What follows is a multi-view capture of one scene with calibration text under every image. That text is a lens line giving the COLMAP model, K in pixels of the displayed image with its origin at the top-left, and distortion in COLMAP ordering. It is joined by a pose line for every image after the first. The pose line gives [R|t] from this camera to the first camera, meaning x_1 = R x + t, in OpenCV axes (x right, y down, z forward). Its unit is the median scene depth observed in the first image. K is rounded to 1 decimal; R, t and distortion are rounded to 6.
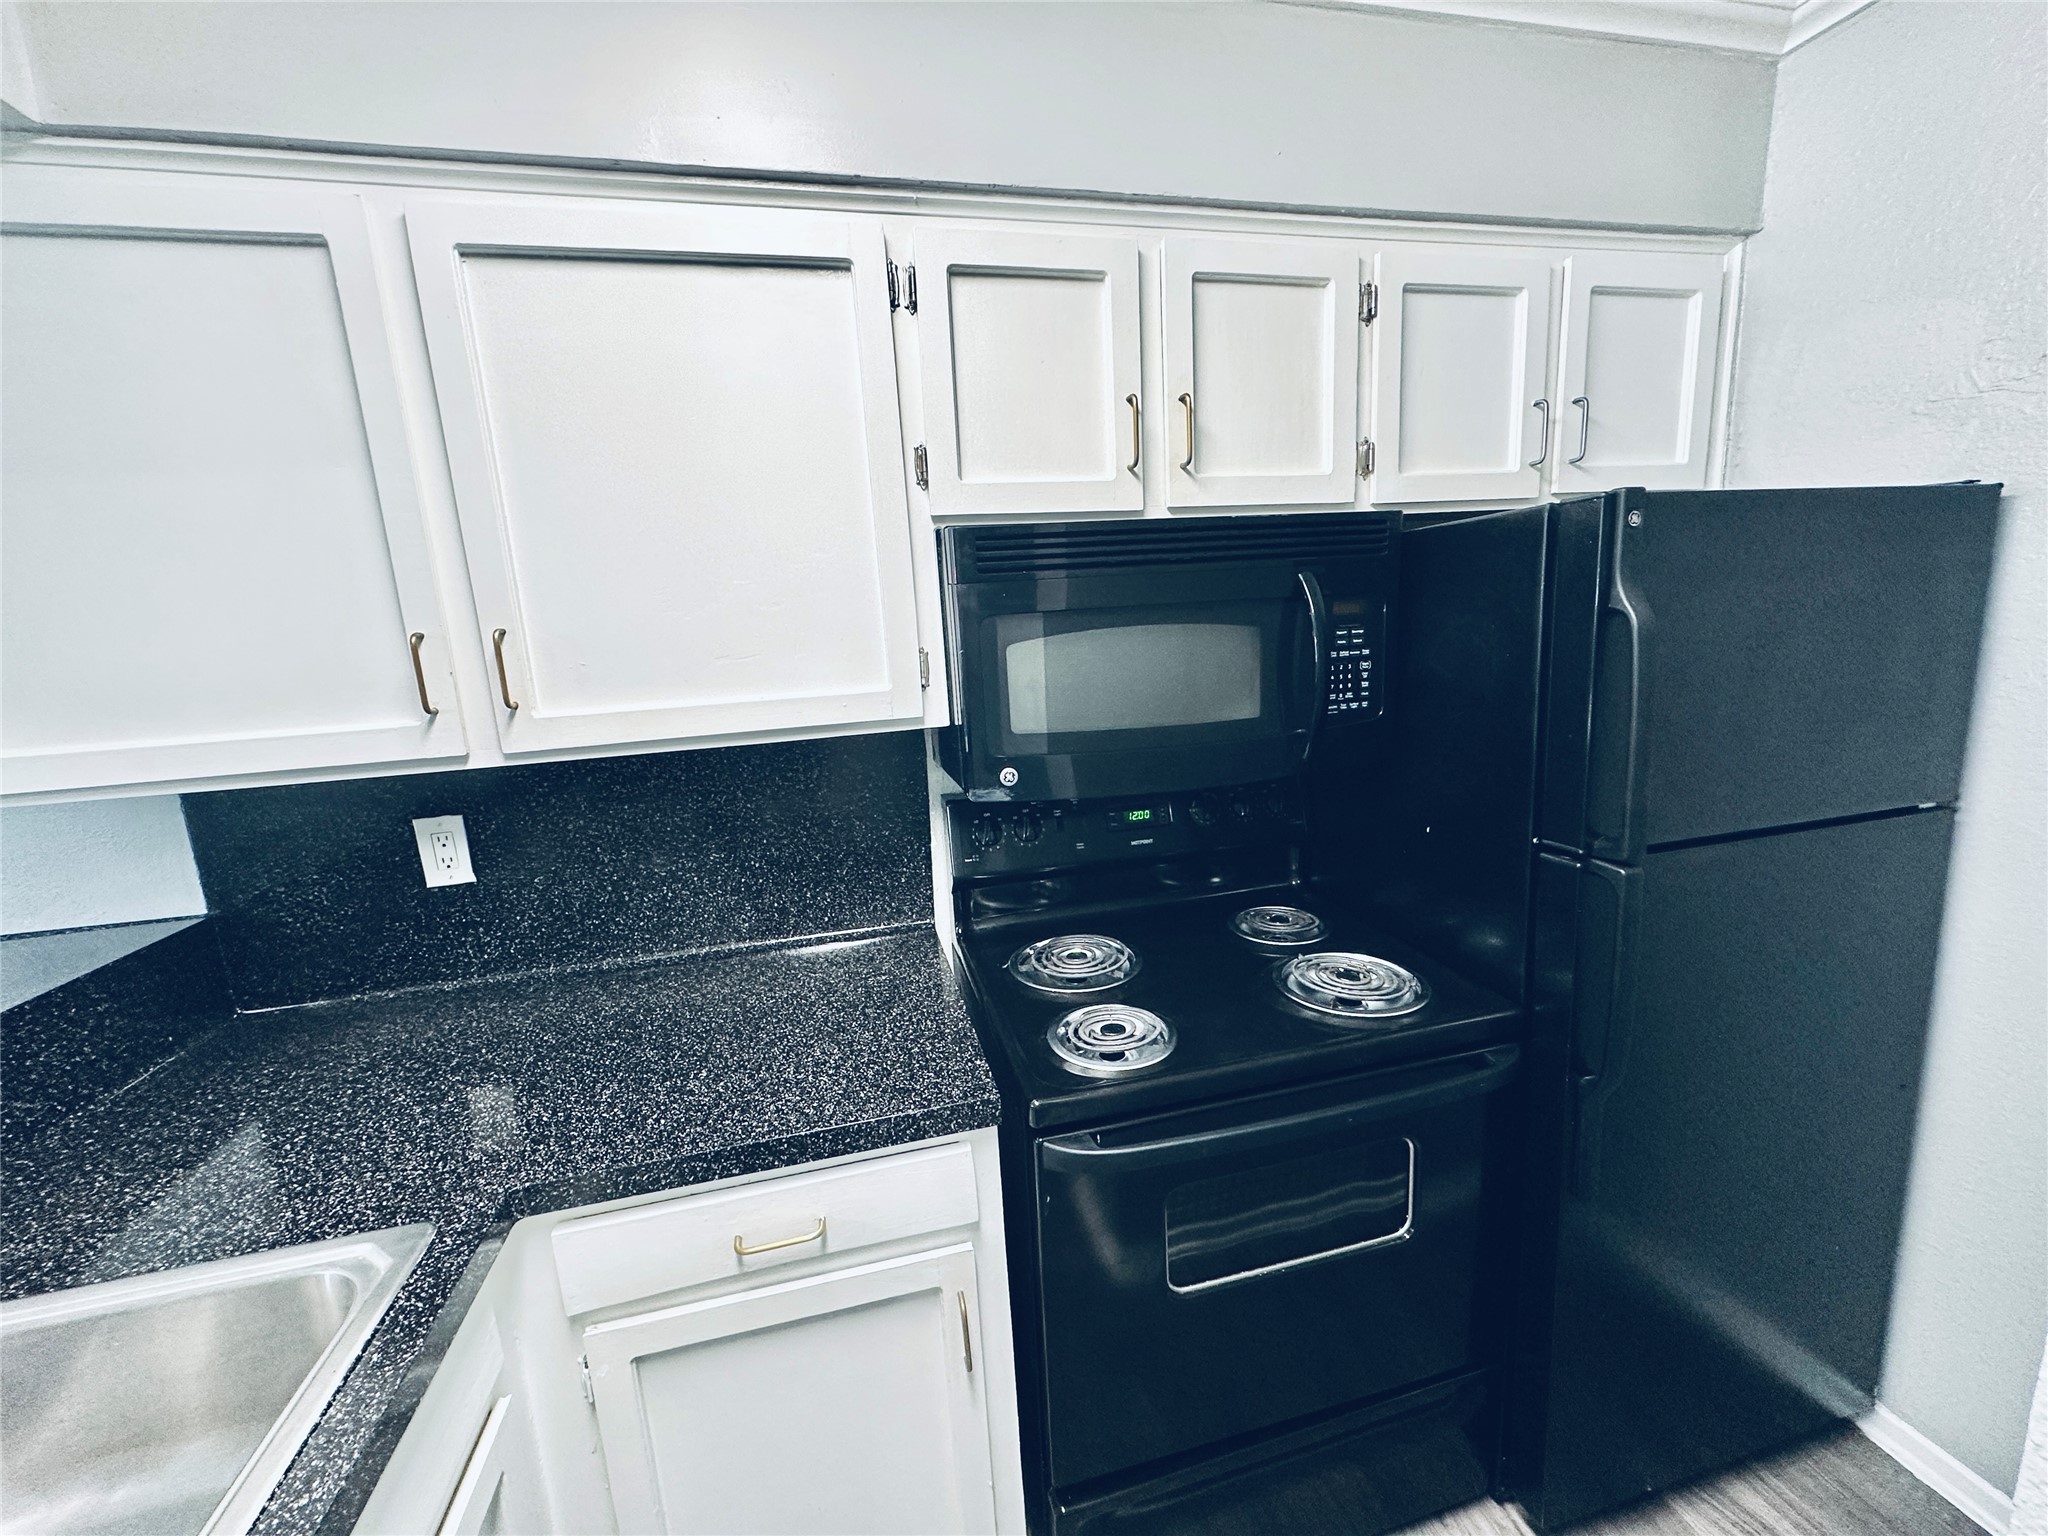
lens RADIAL K [[813.7, 0, 1021.4], [0, 813.7, 766.5], [0, 0, 1]] dist [-0.002168, 0.000861]
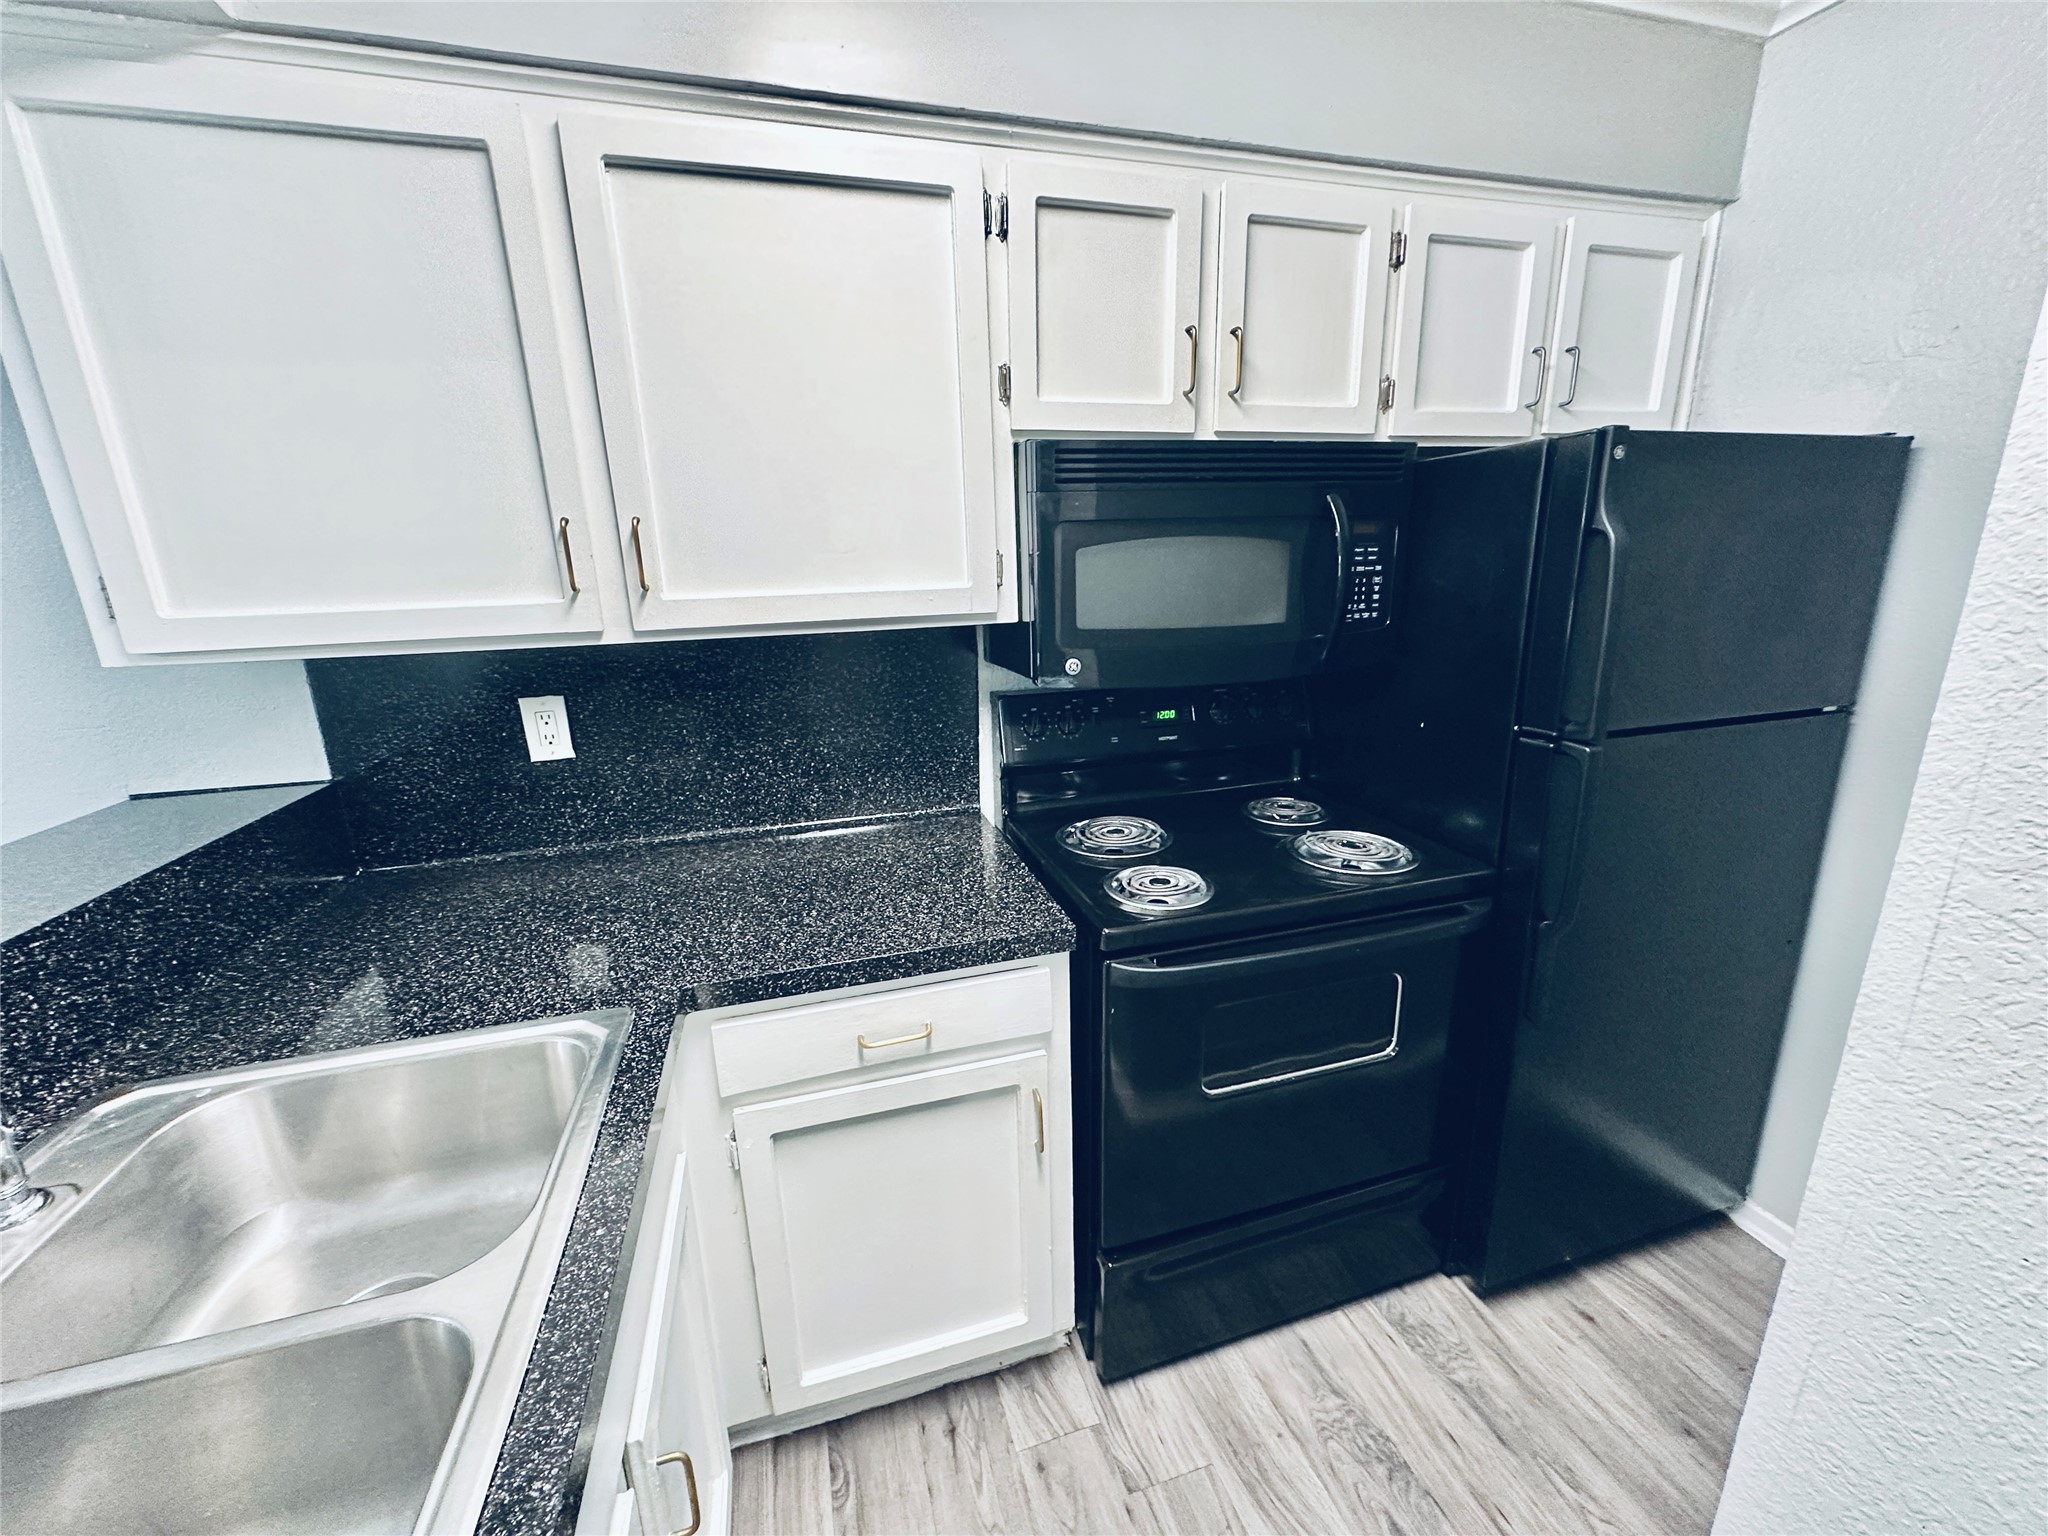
lens RADIAL K [[813.7, 0, 1021.4], [0, 813.7, 766.5], [0, 0, 1]] dist [-0.002168, 0.000861]
pose [[0.998454, 0.017086, 0.052888, -0.144558], [-0.020834, 0.997248, 0.071151, 0.072001], [-0.051527, -0.072143, 0.996062, -0.144913]]
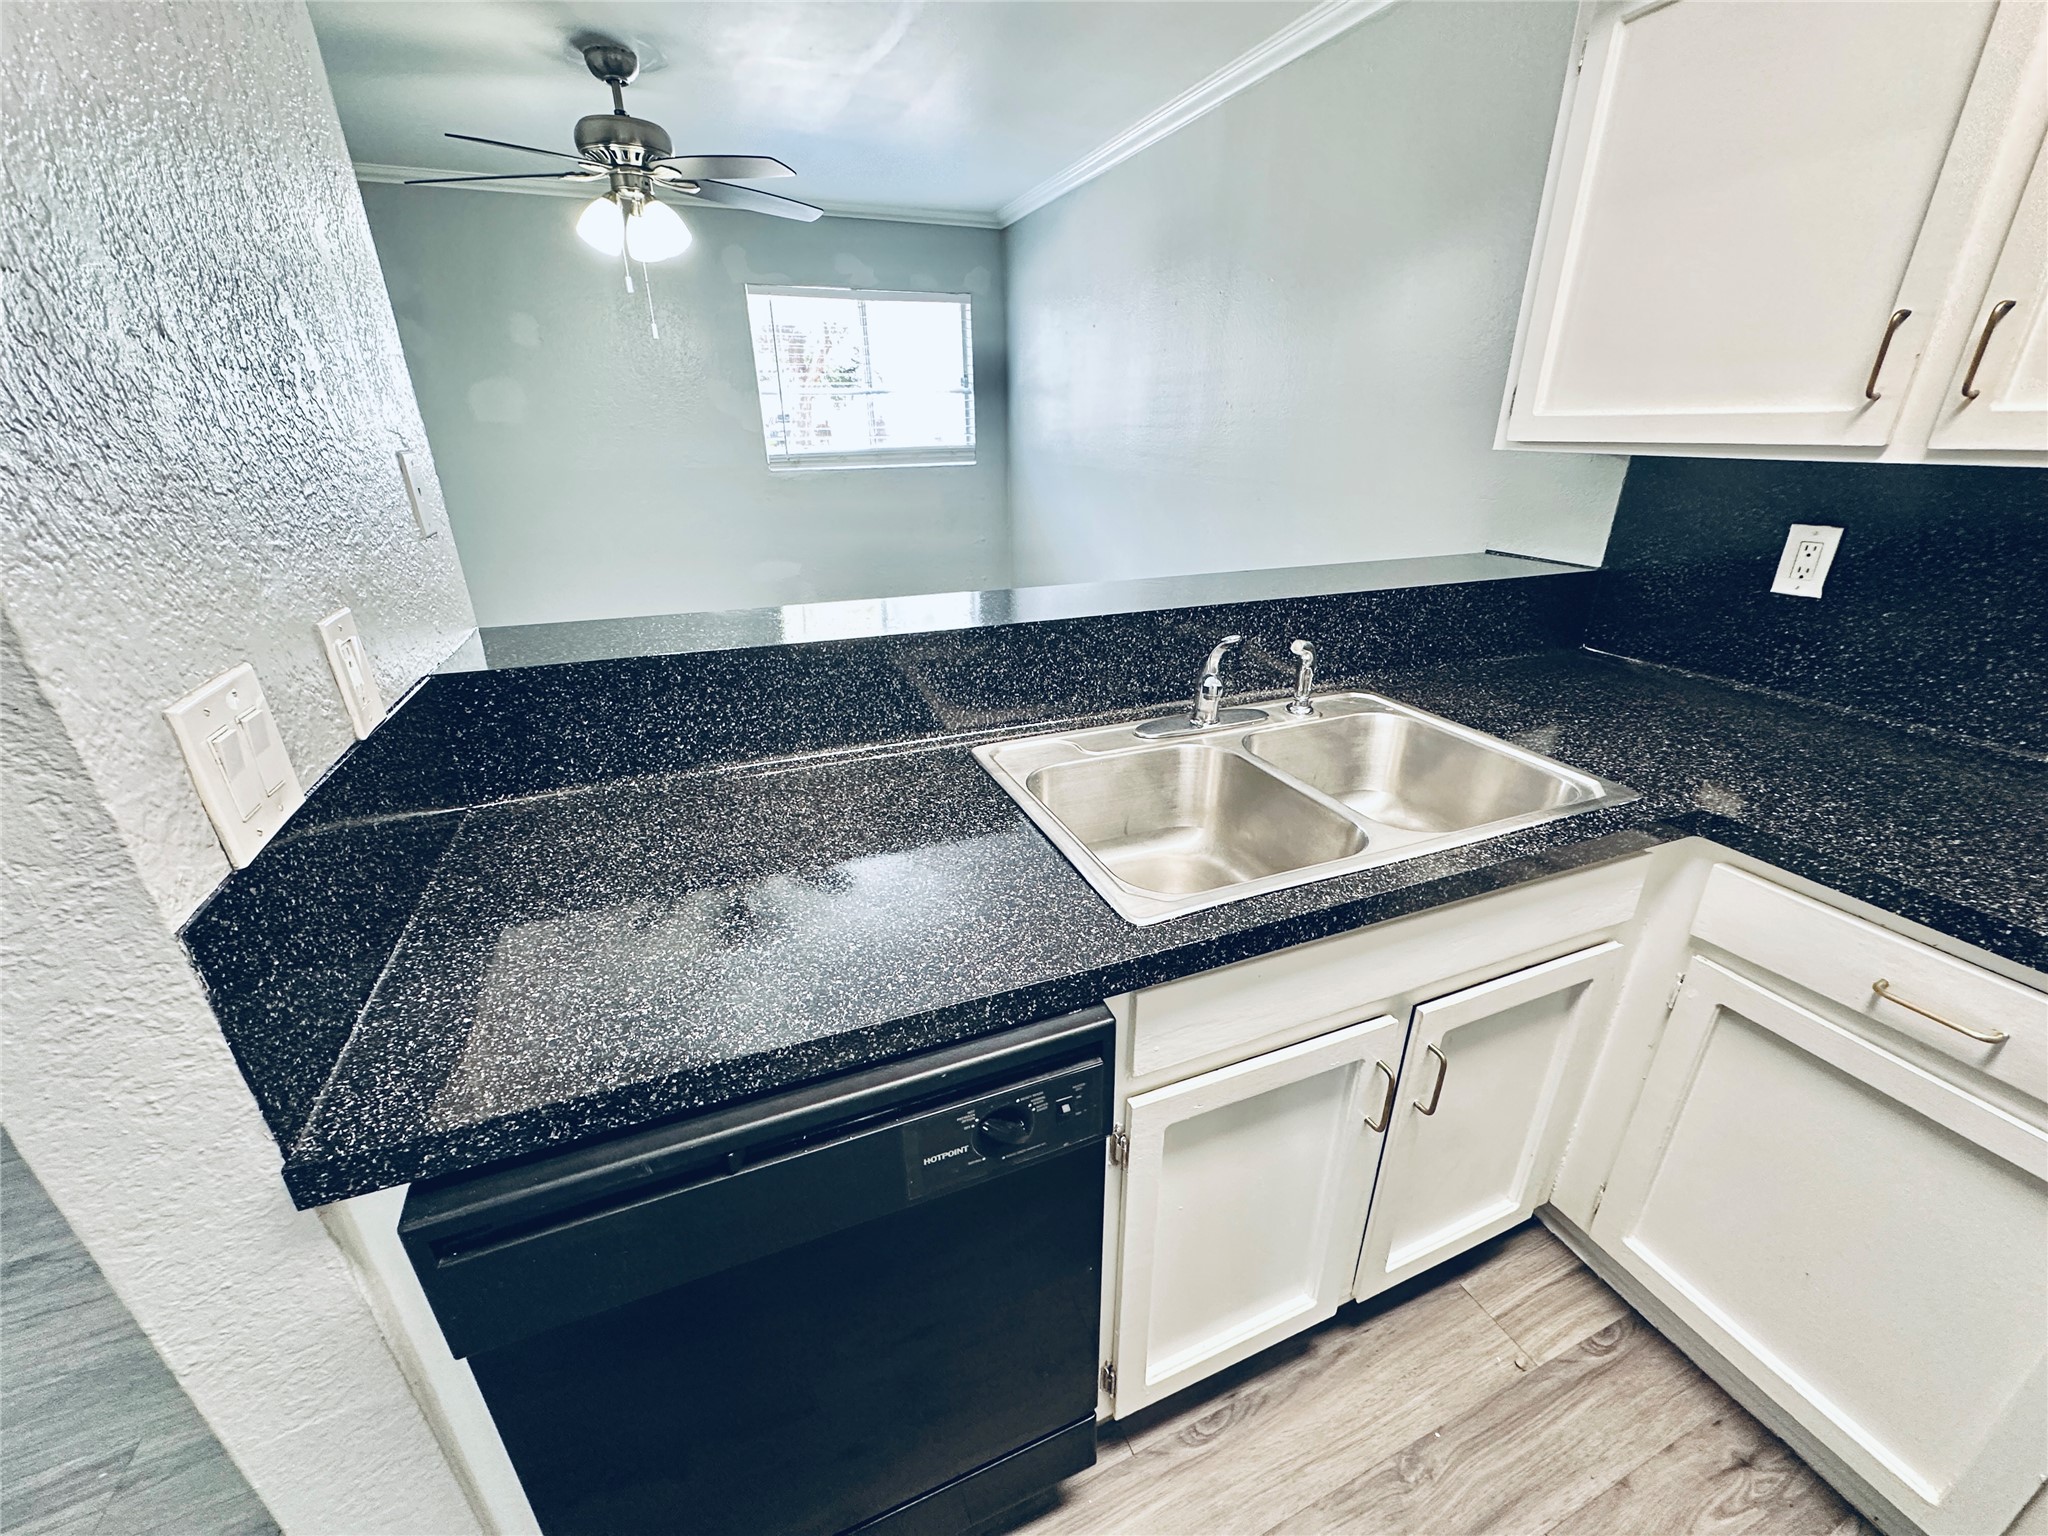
lens RADIAL K [[813.7, 0, 1021.4], [0, 813.7, 766.5], [0, 0, 1]] dist [-0.002168, 0.000861]
pose [[0.149361, 0.432808, -0.889027, 0.198640], [-0.182078, 0.895776, 0.405503, 0.113812], [0.971874, 0.101306, 0.212598, -0.187845]]
